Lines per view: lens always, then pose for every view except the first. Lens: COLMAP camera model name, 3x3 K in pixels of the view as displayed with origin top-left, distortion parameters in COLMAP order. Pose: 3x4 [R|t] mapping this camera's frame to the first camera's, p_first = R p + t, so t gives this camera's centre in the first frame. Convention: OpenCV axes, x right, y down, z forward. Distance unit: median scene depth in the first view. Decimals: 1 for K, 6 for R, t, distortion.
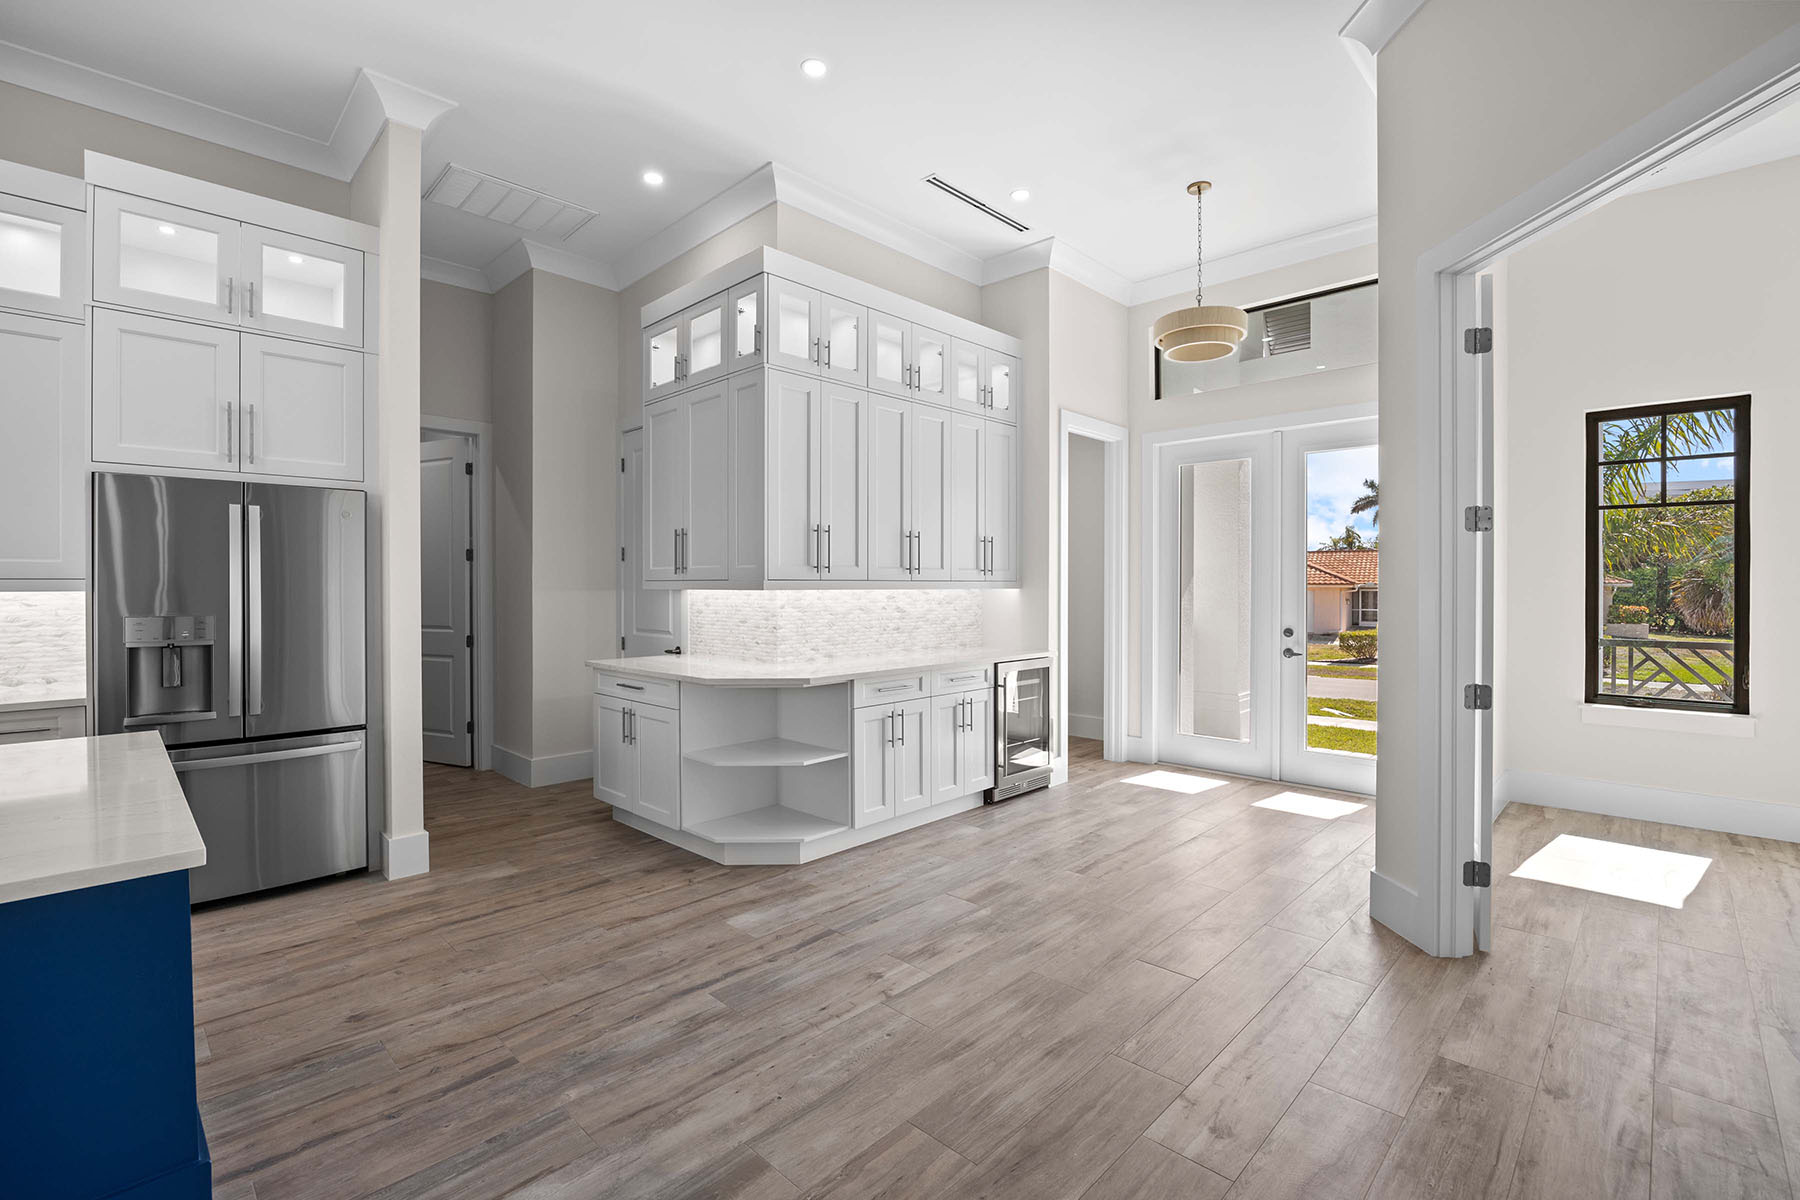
lens RADIAL K [[799.9, 0, 904.1], [0, 799.9, 590.6], [0, 0, 1]] dist [-0.017353, -0.000258]
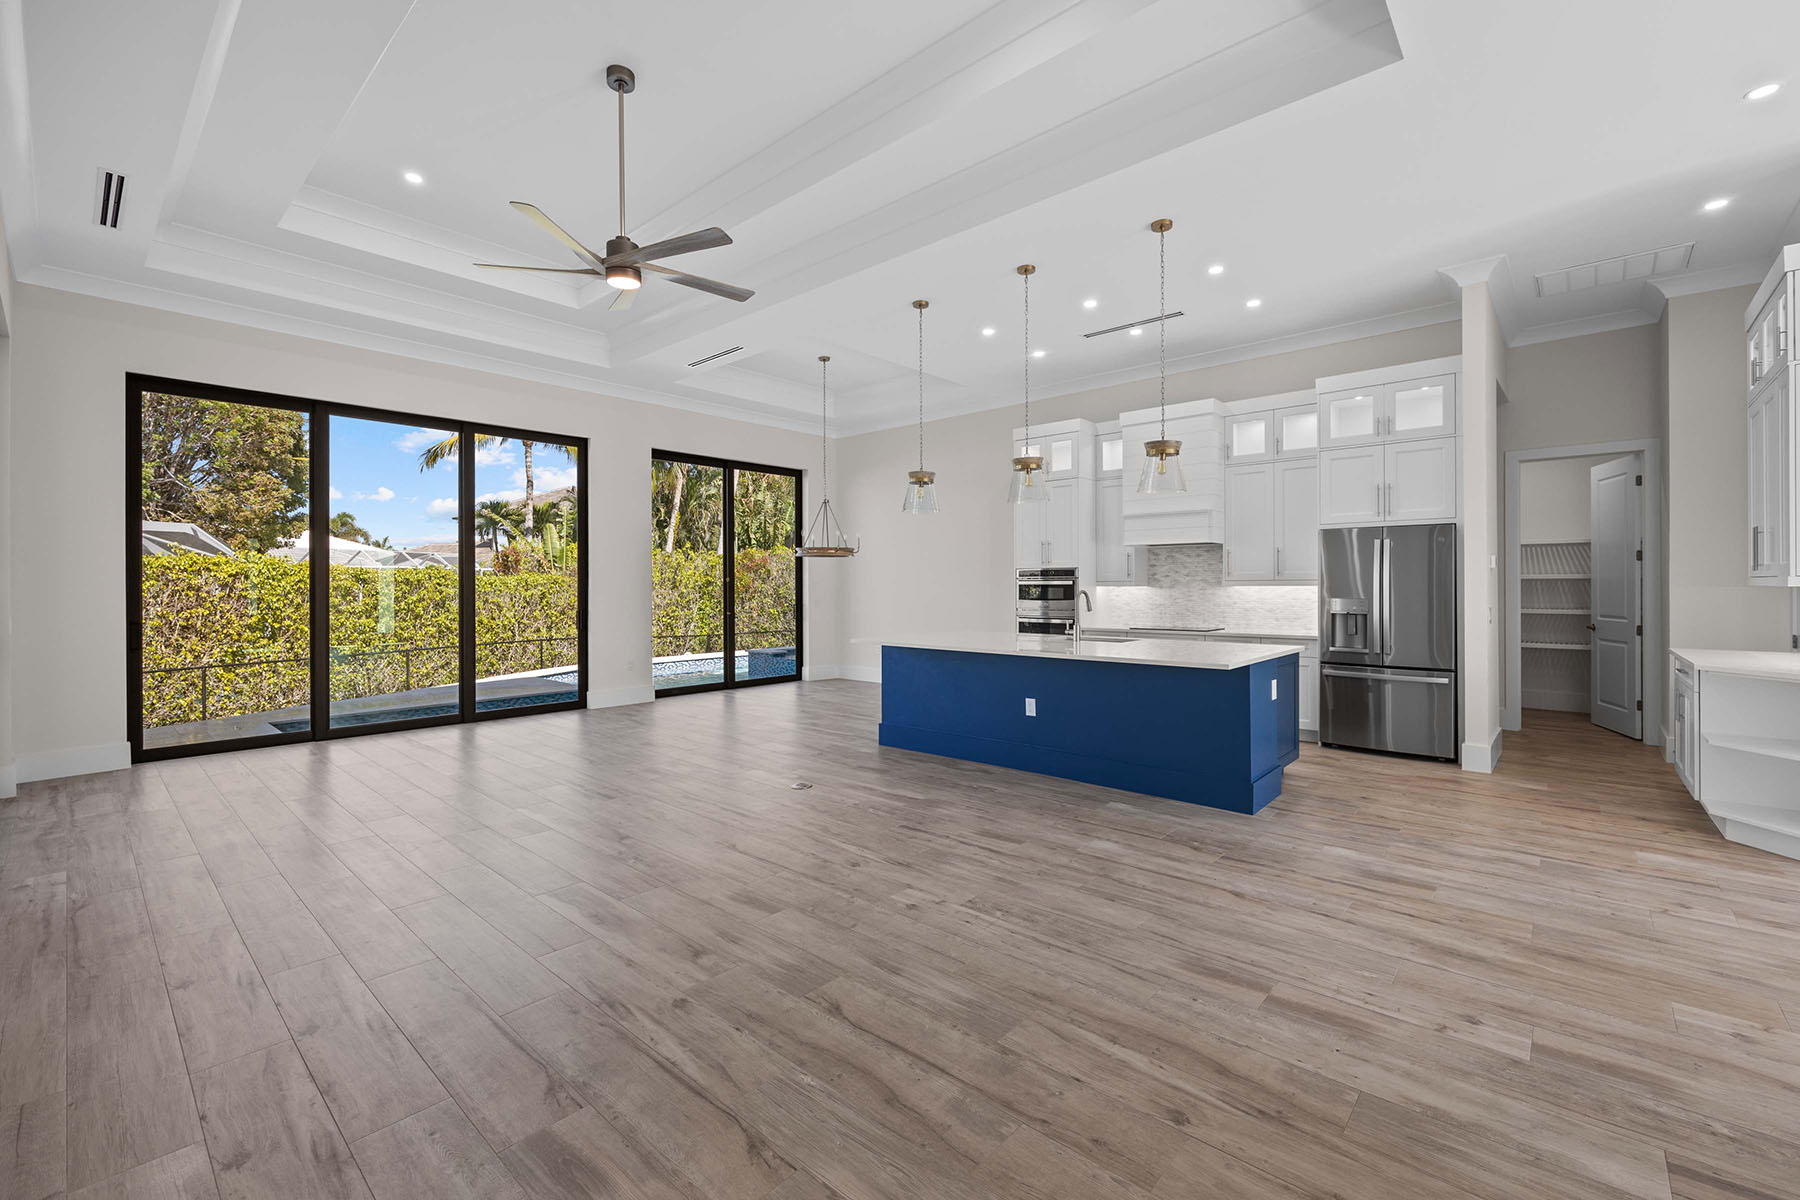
lens RADIAL K [[750.4, 0, 905.9], [0, 750.4, 586.2], [0, 0, 1]] dist [-0.001516, 0.000090]
pose [[0.041517, 0.002184, -0.999135, 0.905018], [-0.002427, 0.999995, 0.002085, 0.000217], [0.999135, 0.002339, 0.041522, -0.193980]]
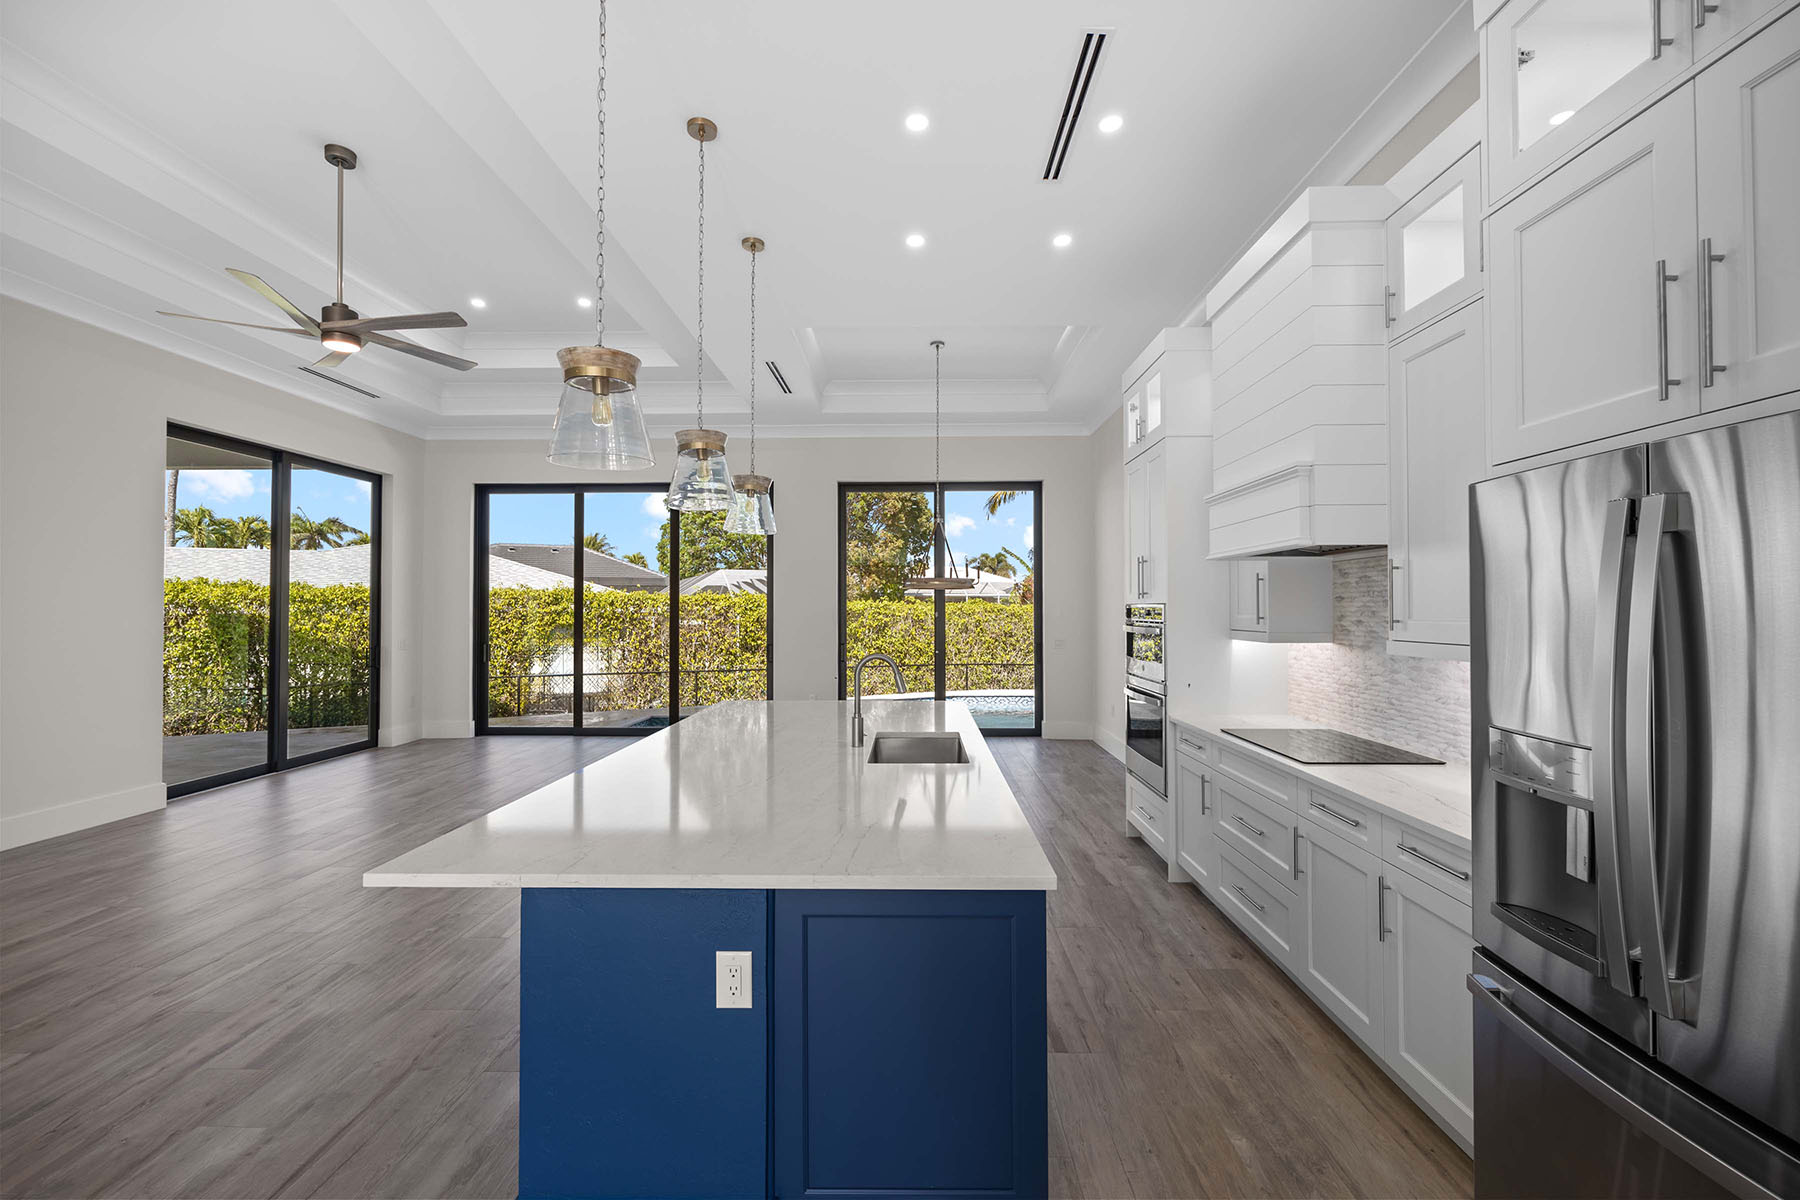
lens RADIAL K [[716.5, 0, 902.3], [0, 716.5, 596.6], [0, 0, 1]] dist [-0.007002, 0.000519]
pose [[-0.726933, -0.011587, -0.686610, -0.301254], [-0.003666, 0.999909, -0.012994, -0.050845], [0.686698, -0.006929, -0.726910, 1.044468]]
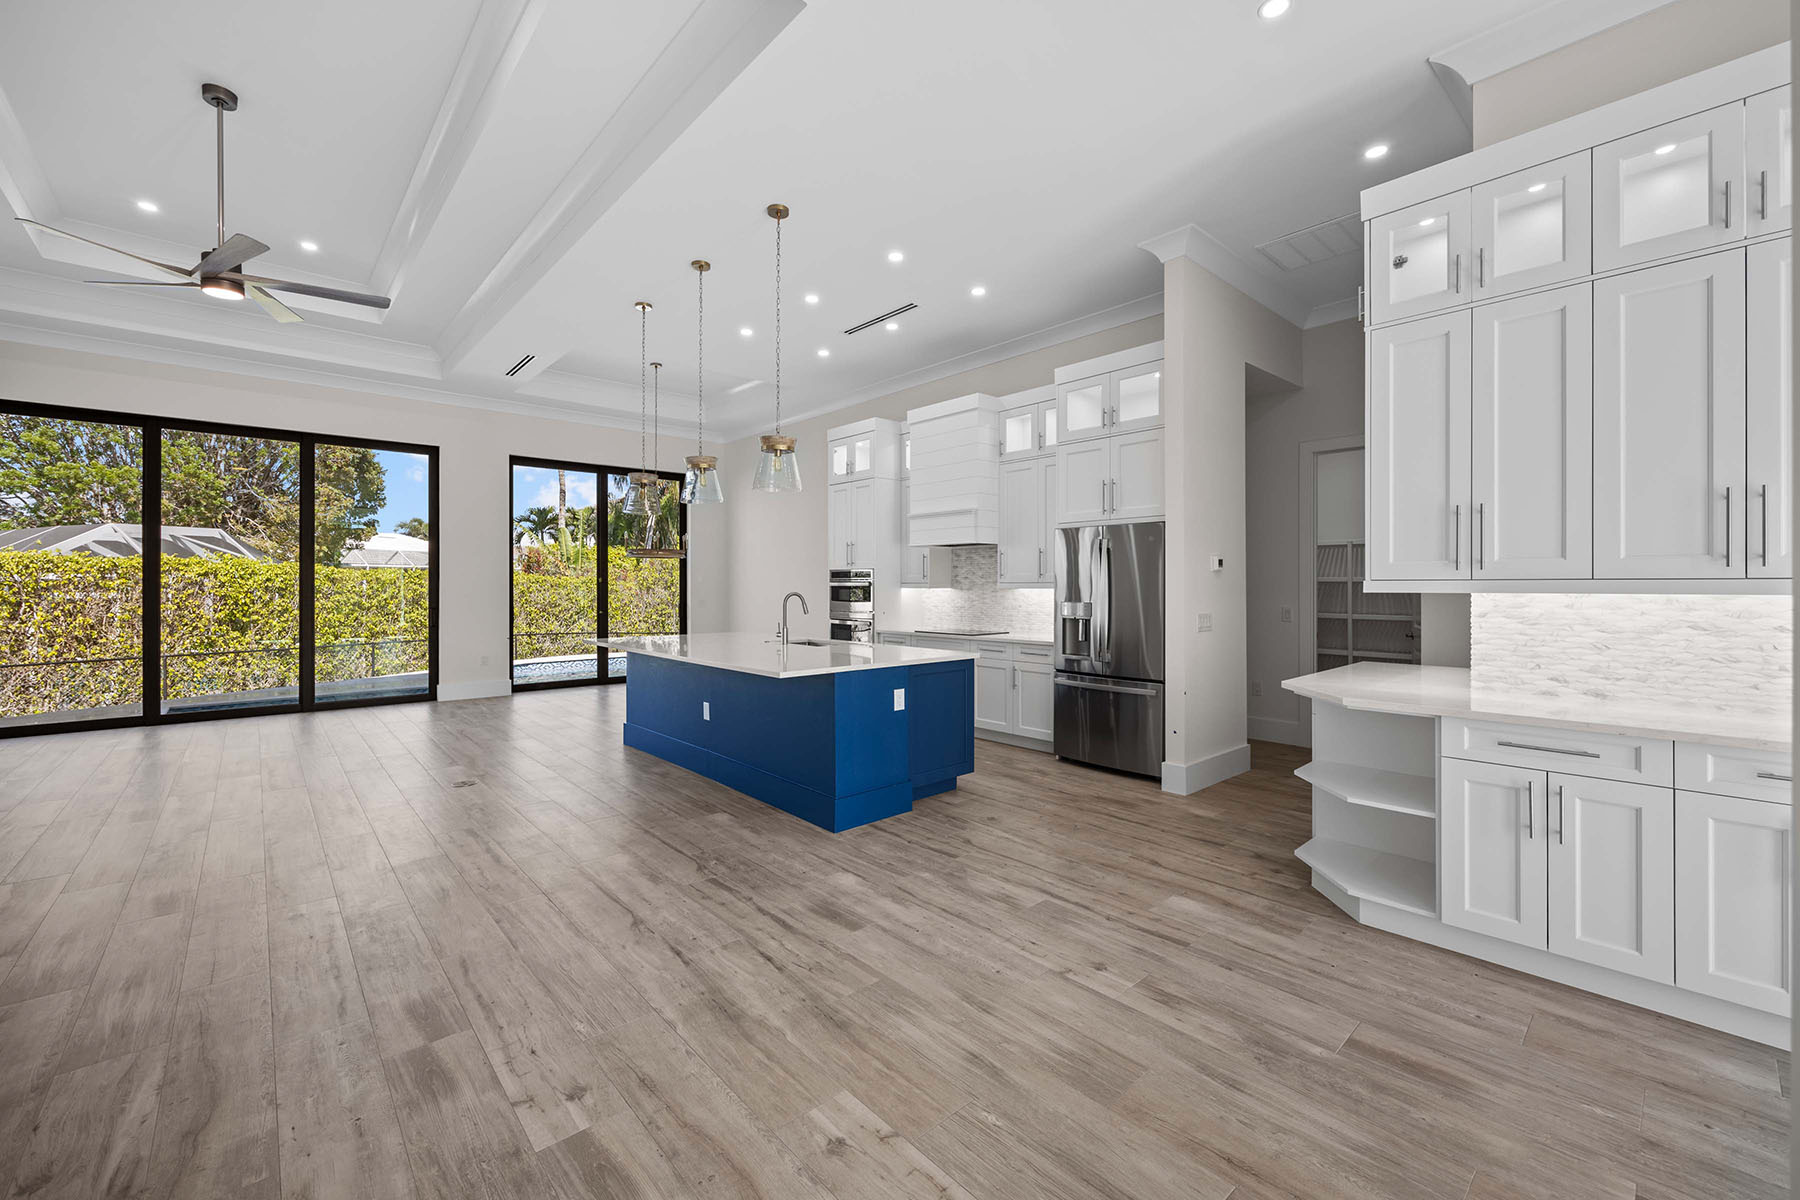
lens RADIAL K [[719.2, 0, 900.5], [0, 719.2, 584.2], [0, 0, 1]] dist [-0.003122, 0.000319]
pose [[-0.066462, -0.000785, -0.997789, 0.784102], [-0.006437, 0.999979, -0.000358, -0.007078], [0.997768, 0.006399, -0.066466, 0.693618]]
